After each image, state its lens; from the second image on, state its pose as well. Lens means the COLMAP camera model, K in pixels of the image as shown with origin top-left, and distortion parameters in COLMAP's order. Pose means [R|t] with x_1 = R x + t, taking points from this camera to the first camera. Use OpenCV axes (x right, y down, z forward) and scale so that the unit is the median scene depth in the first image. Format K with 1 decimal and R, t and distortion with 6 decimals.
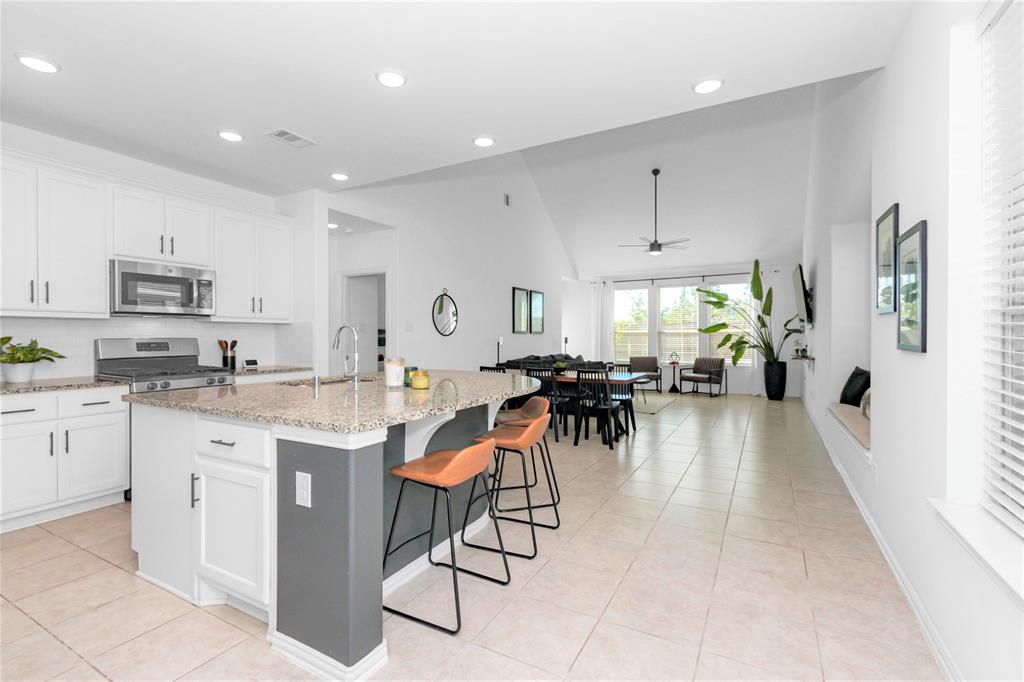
lens RADIAL K [[465.5, 0, 519.3], [0, 465.5, 339.4], [0, 0, 1]] dist [0.002994, -0.002269]
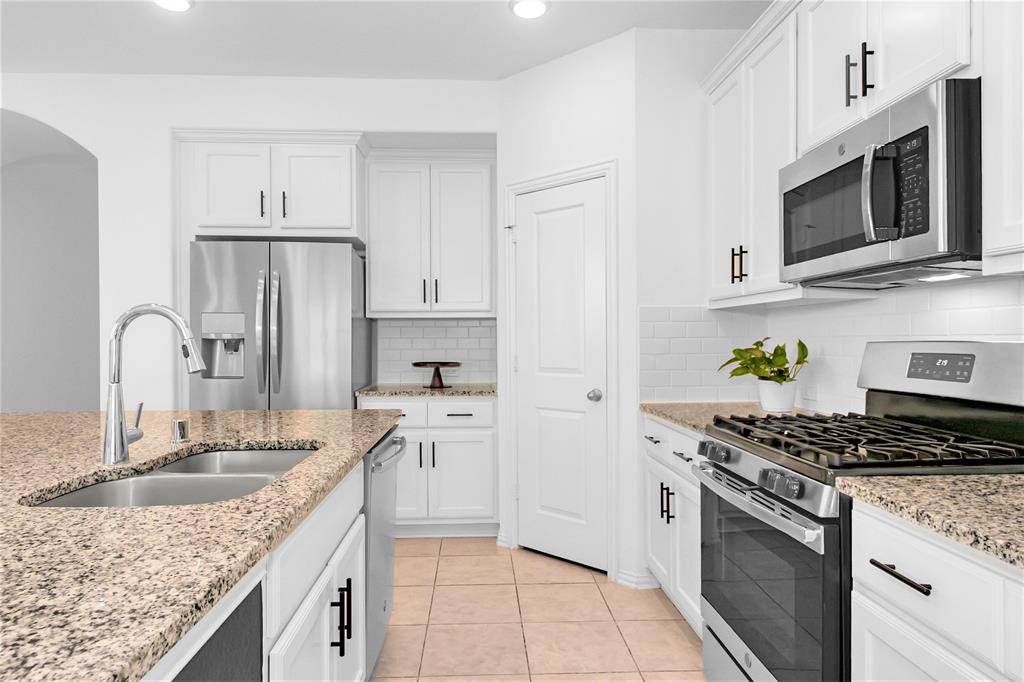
lens RADIAL K [[596.1, 0, 509.8], [0, 596.1, 340.4], [0, 0, 1]] dist [-0.009194, -0.001783]
pose [[-0.856994, 0.003813, -0.515312, -0.258277], [-0.002042, 0.999940, 0.010795, -0.006966], [0.515322, 0.010303, -0.856935, 1.075743]]
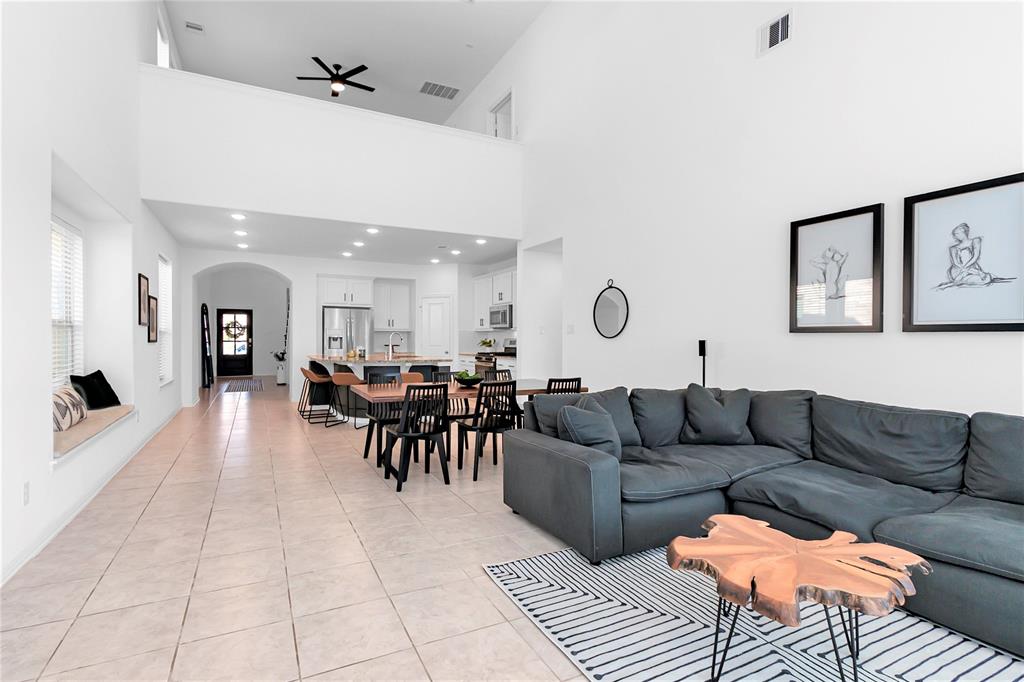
lens RADIAL K [[465.5, 0, 537.6], [0, 465.5, 341.2], [0, 0, 1]] dist [0.002994, -0.002269]
pose [[-0.509860, 0.002218, -0.860254, 0.920994], [-0.014307, 0.999837, 0.011058, -0.015465], [0.860138, 0.017945, -0.509745, 1.973060]]
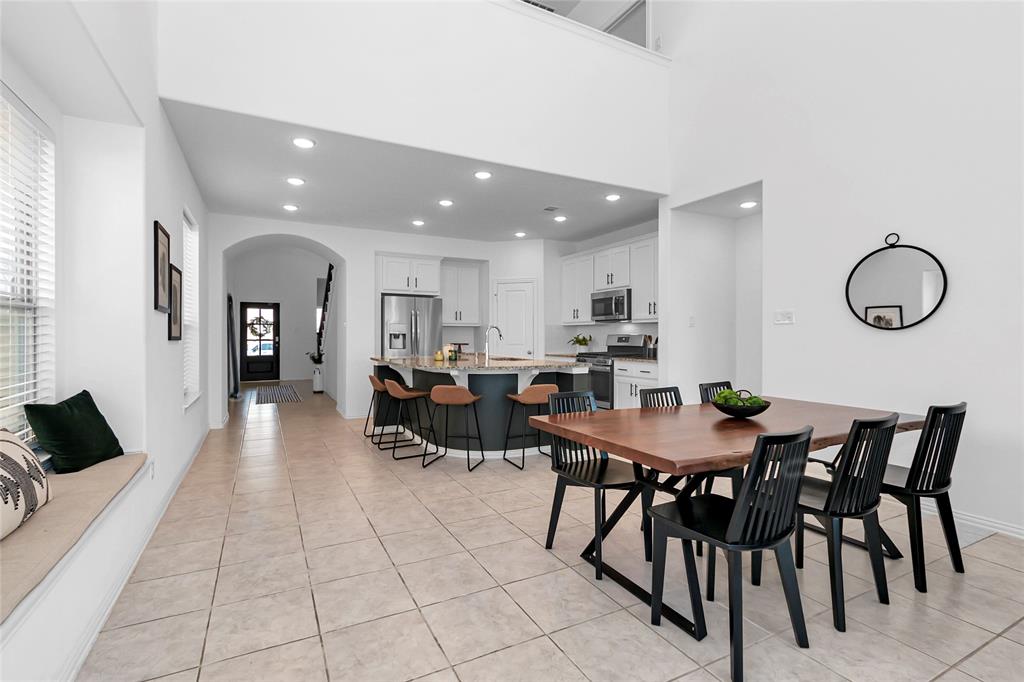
lens RADIAL K [[465.5, 0, 507.4], [0, 465.5, 334.9], [0, 0, 1]] dist [0.002994, -0.002269]
pose [[-0.556403, -0.003865, -0.830903, 0.731203], [-0.008384, 0.999964, 0.000962, 0.000322], [0.830870, 0.007501, -0.556416, 1.403182]]
